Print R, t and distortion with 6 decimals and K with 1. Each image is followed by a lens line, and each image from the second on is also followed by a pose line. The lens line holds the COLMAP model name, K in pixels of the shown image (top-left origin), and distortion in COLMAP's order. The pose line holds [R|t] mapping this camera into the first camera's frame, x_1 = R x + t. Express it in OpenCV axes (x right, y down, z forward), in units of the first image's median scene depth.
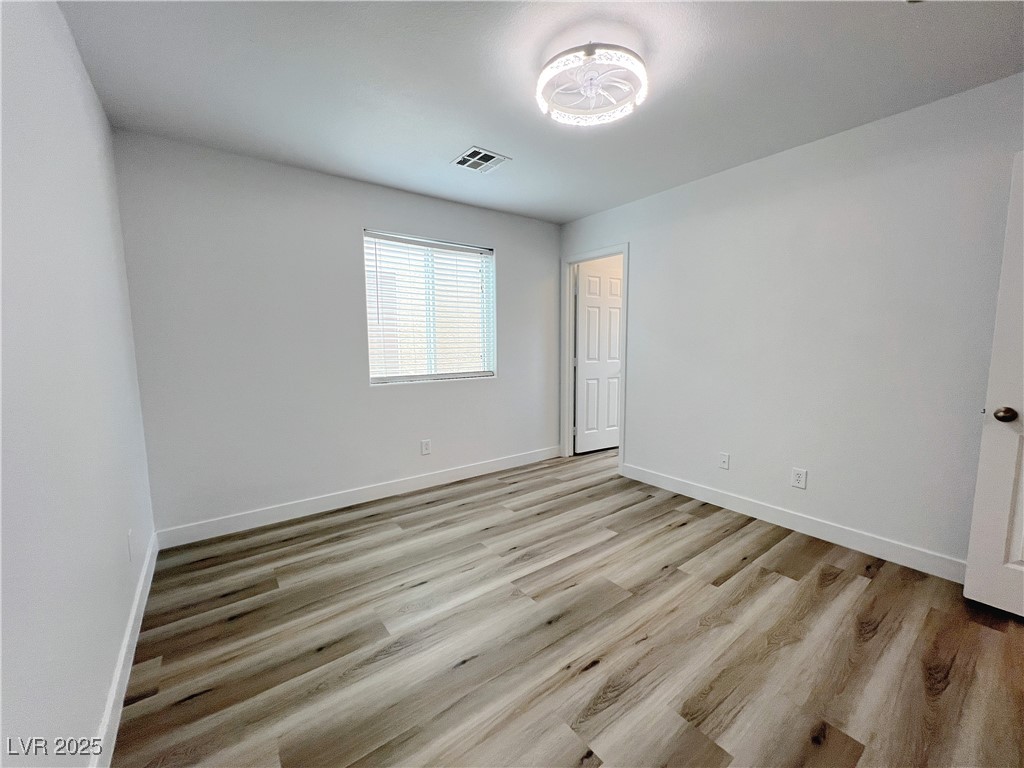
lens RADIAL K [[410.9, 0, 514.3], [0, 410.9, 384.6], [0, 0, 1]] dist [-0.002503, 0.000470]
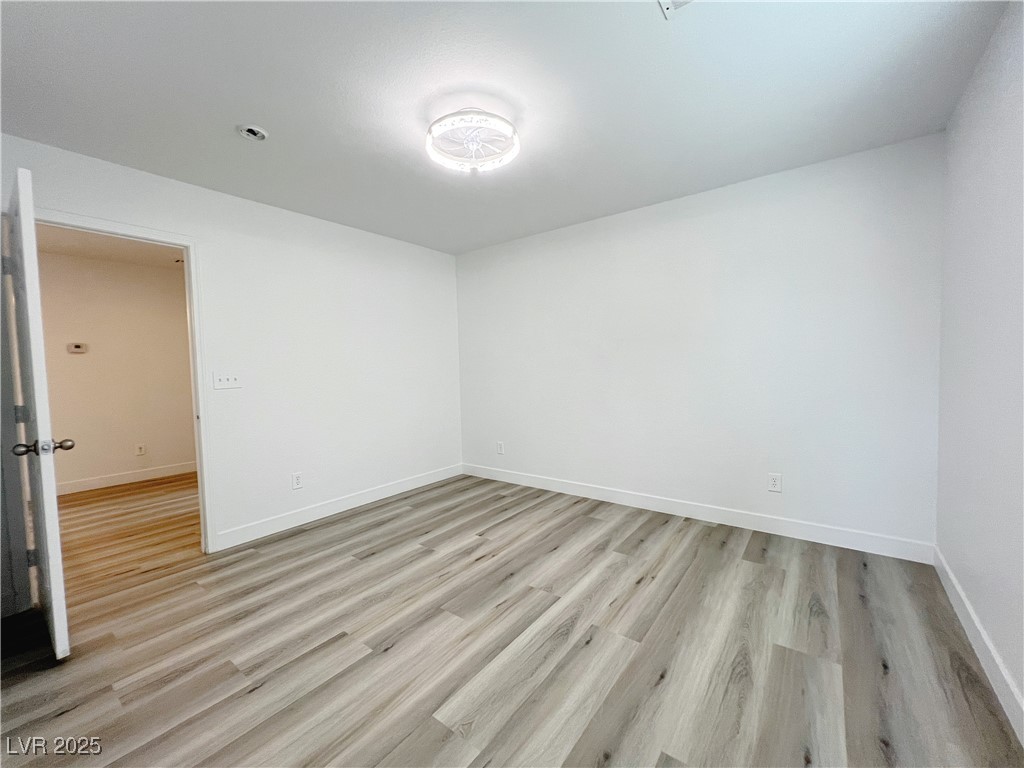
lens RADIAL K [[410.9, 0, 514.3], [0, 410.9, 384.6], [0, 0, 1]] dist [-0.002503, 0.000470]
pose [[-0.962003, 0.043568, -0.269539, 0.275737], [0.003084, 0.988858, 0.148829, -0.140867], [0.273020, 0.142343, -0.951419, 1.475070]]
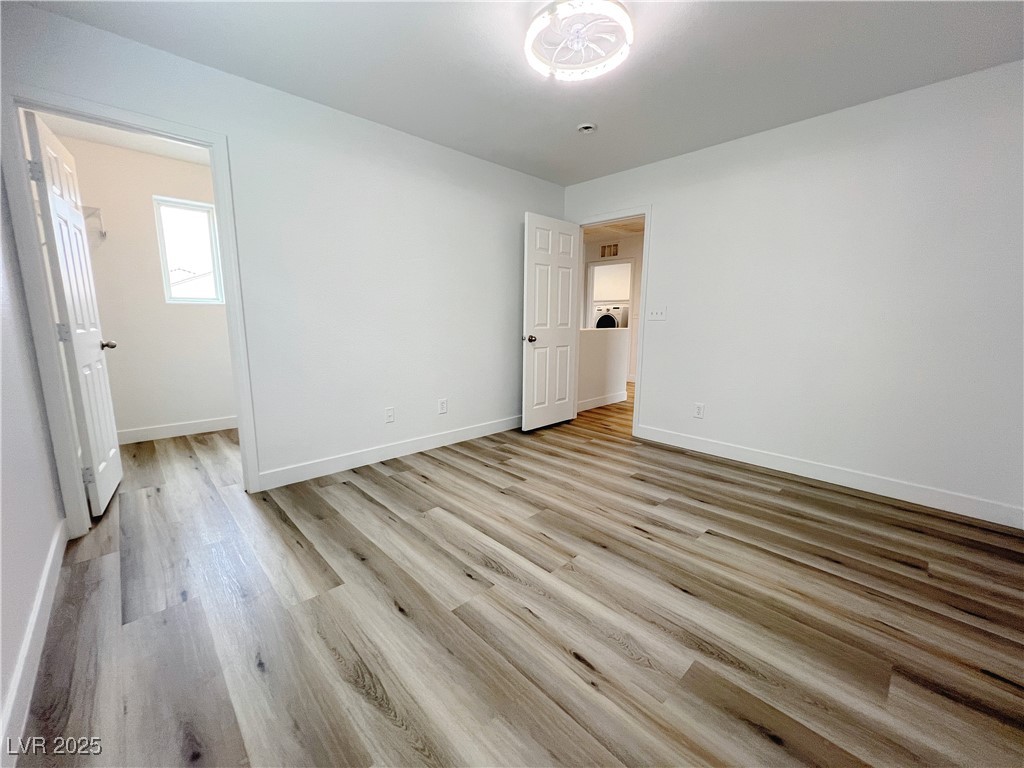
lens RADIAL K [[408.7, 0, 514.0], [0, 408.7, 385.3], [0, 0, 1]] dist [-0.002814, 0.000580]
pose [[-0.115732, -0.159854, 0.980333, -0.615737], [0.096774, 0.980455, 0.171298, -0.042142], [-0.988555, 0.114696, -0.098001, 0.891422]]
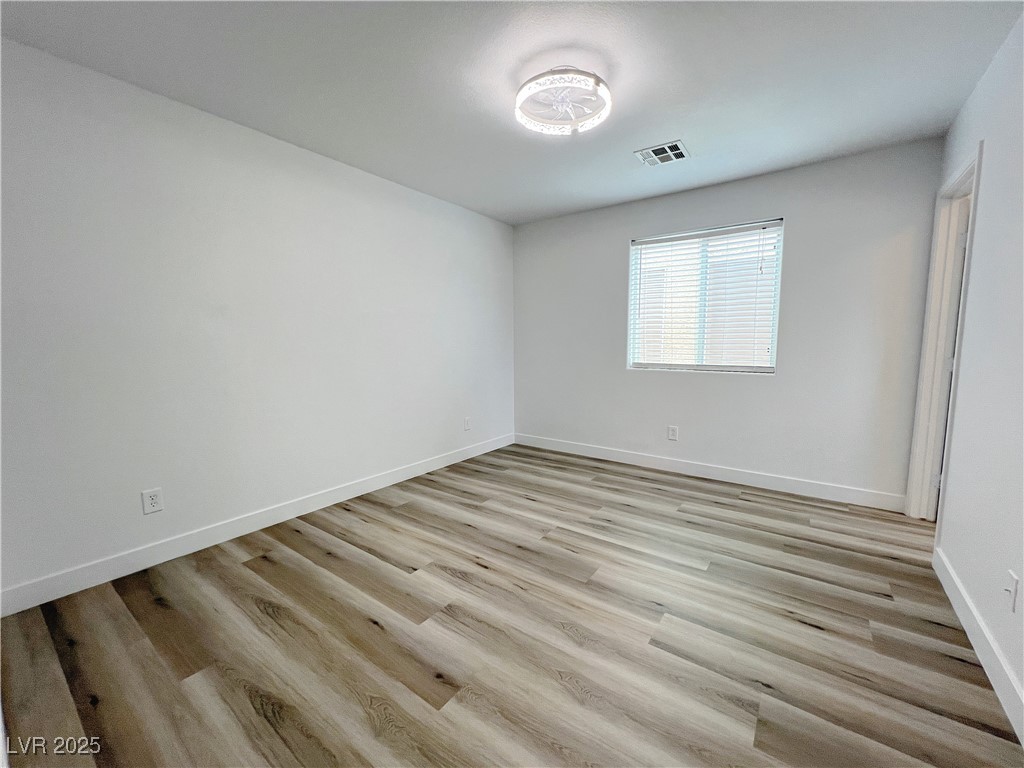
lens RADIAL K [[410.9, 0, 514.3], [0, 410.9, 384.6], [0, 0, 1]] dist [-0.002503, 0.000470]
pose [[0.288136, 0.107708, -0.951513, 0.861724], [-0.098928, 0.991686, 0.082298, -0.021593], [0.952466, 0.070418, 0.296396, 0.387331]]
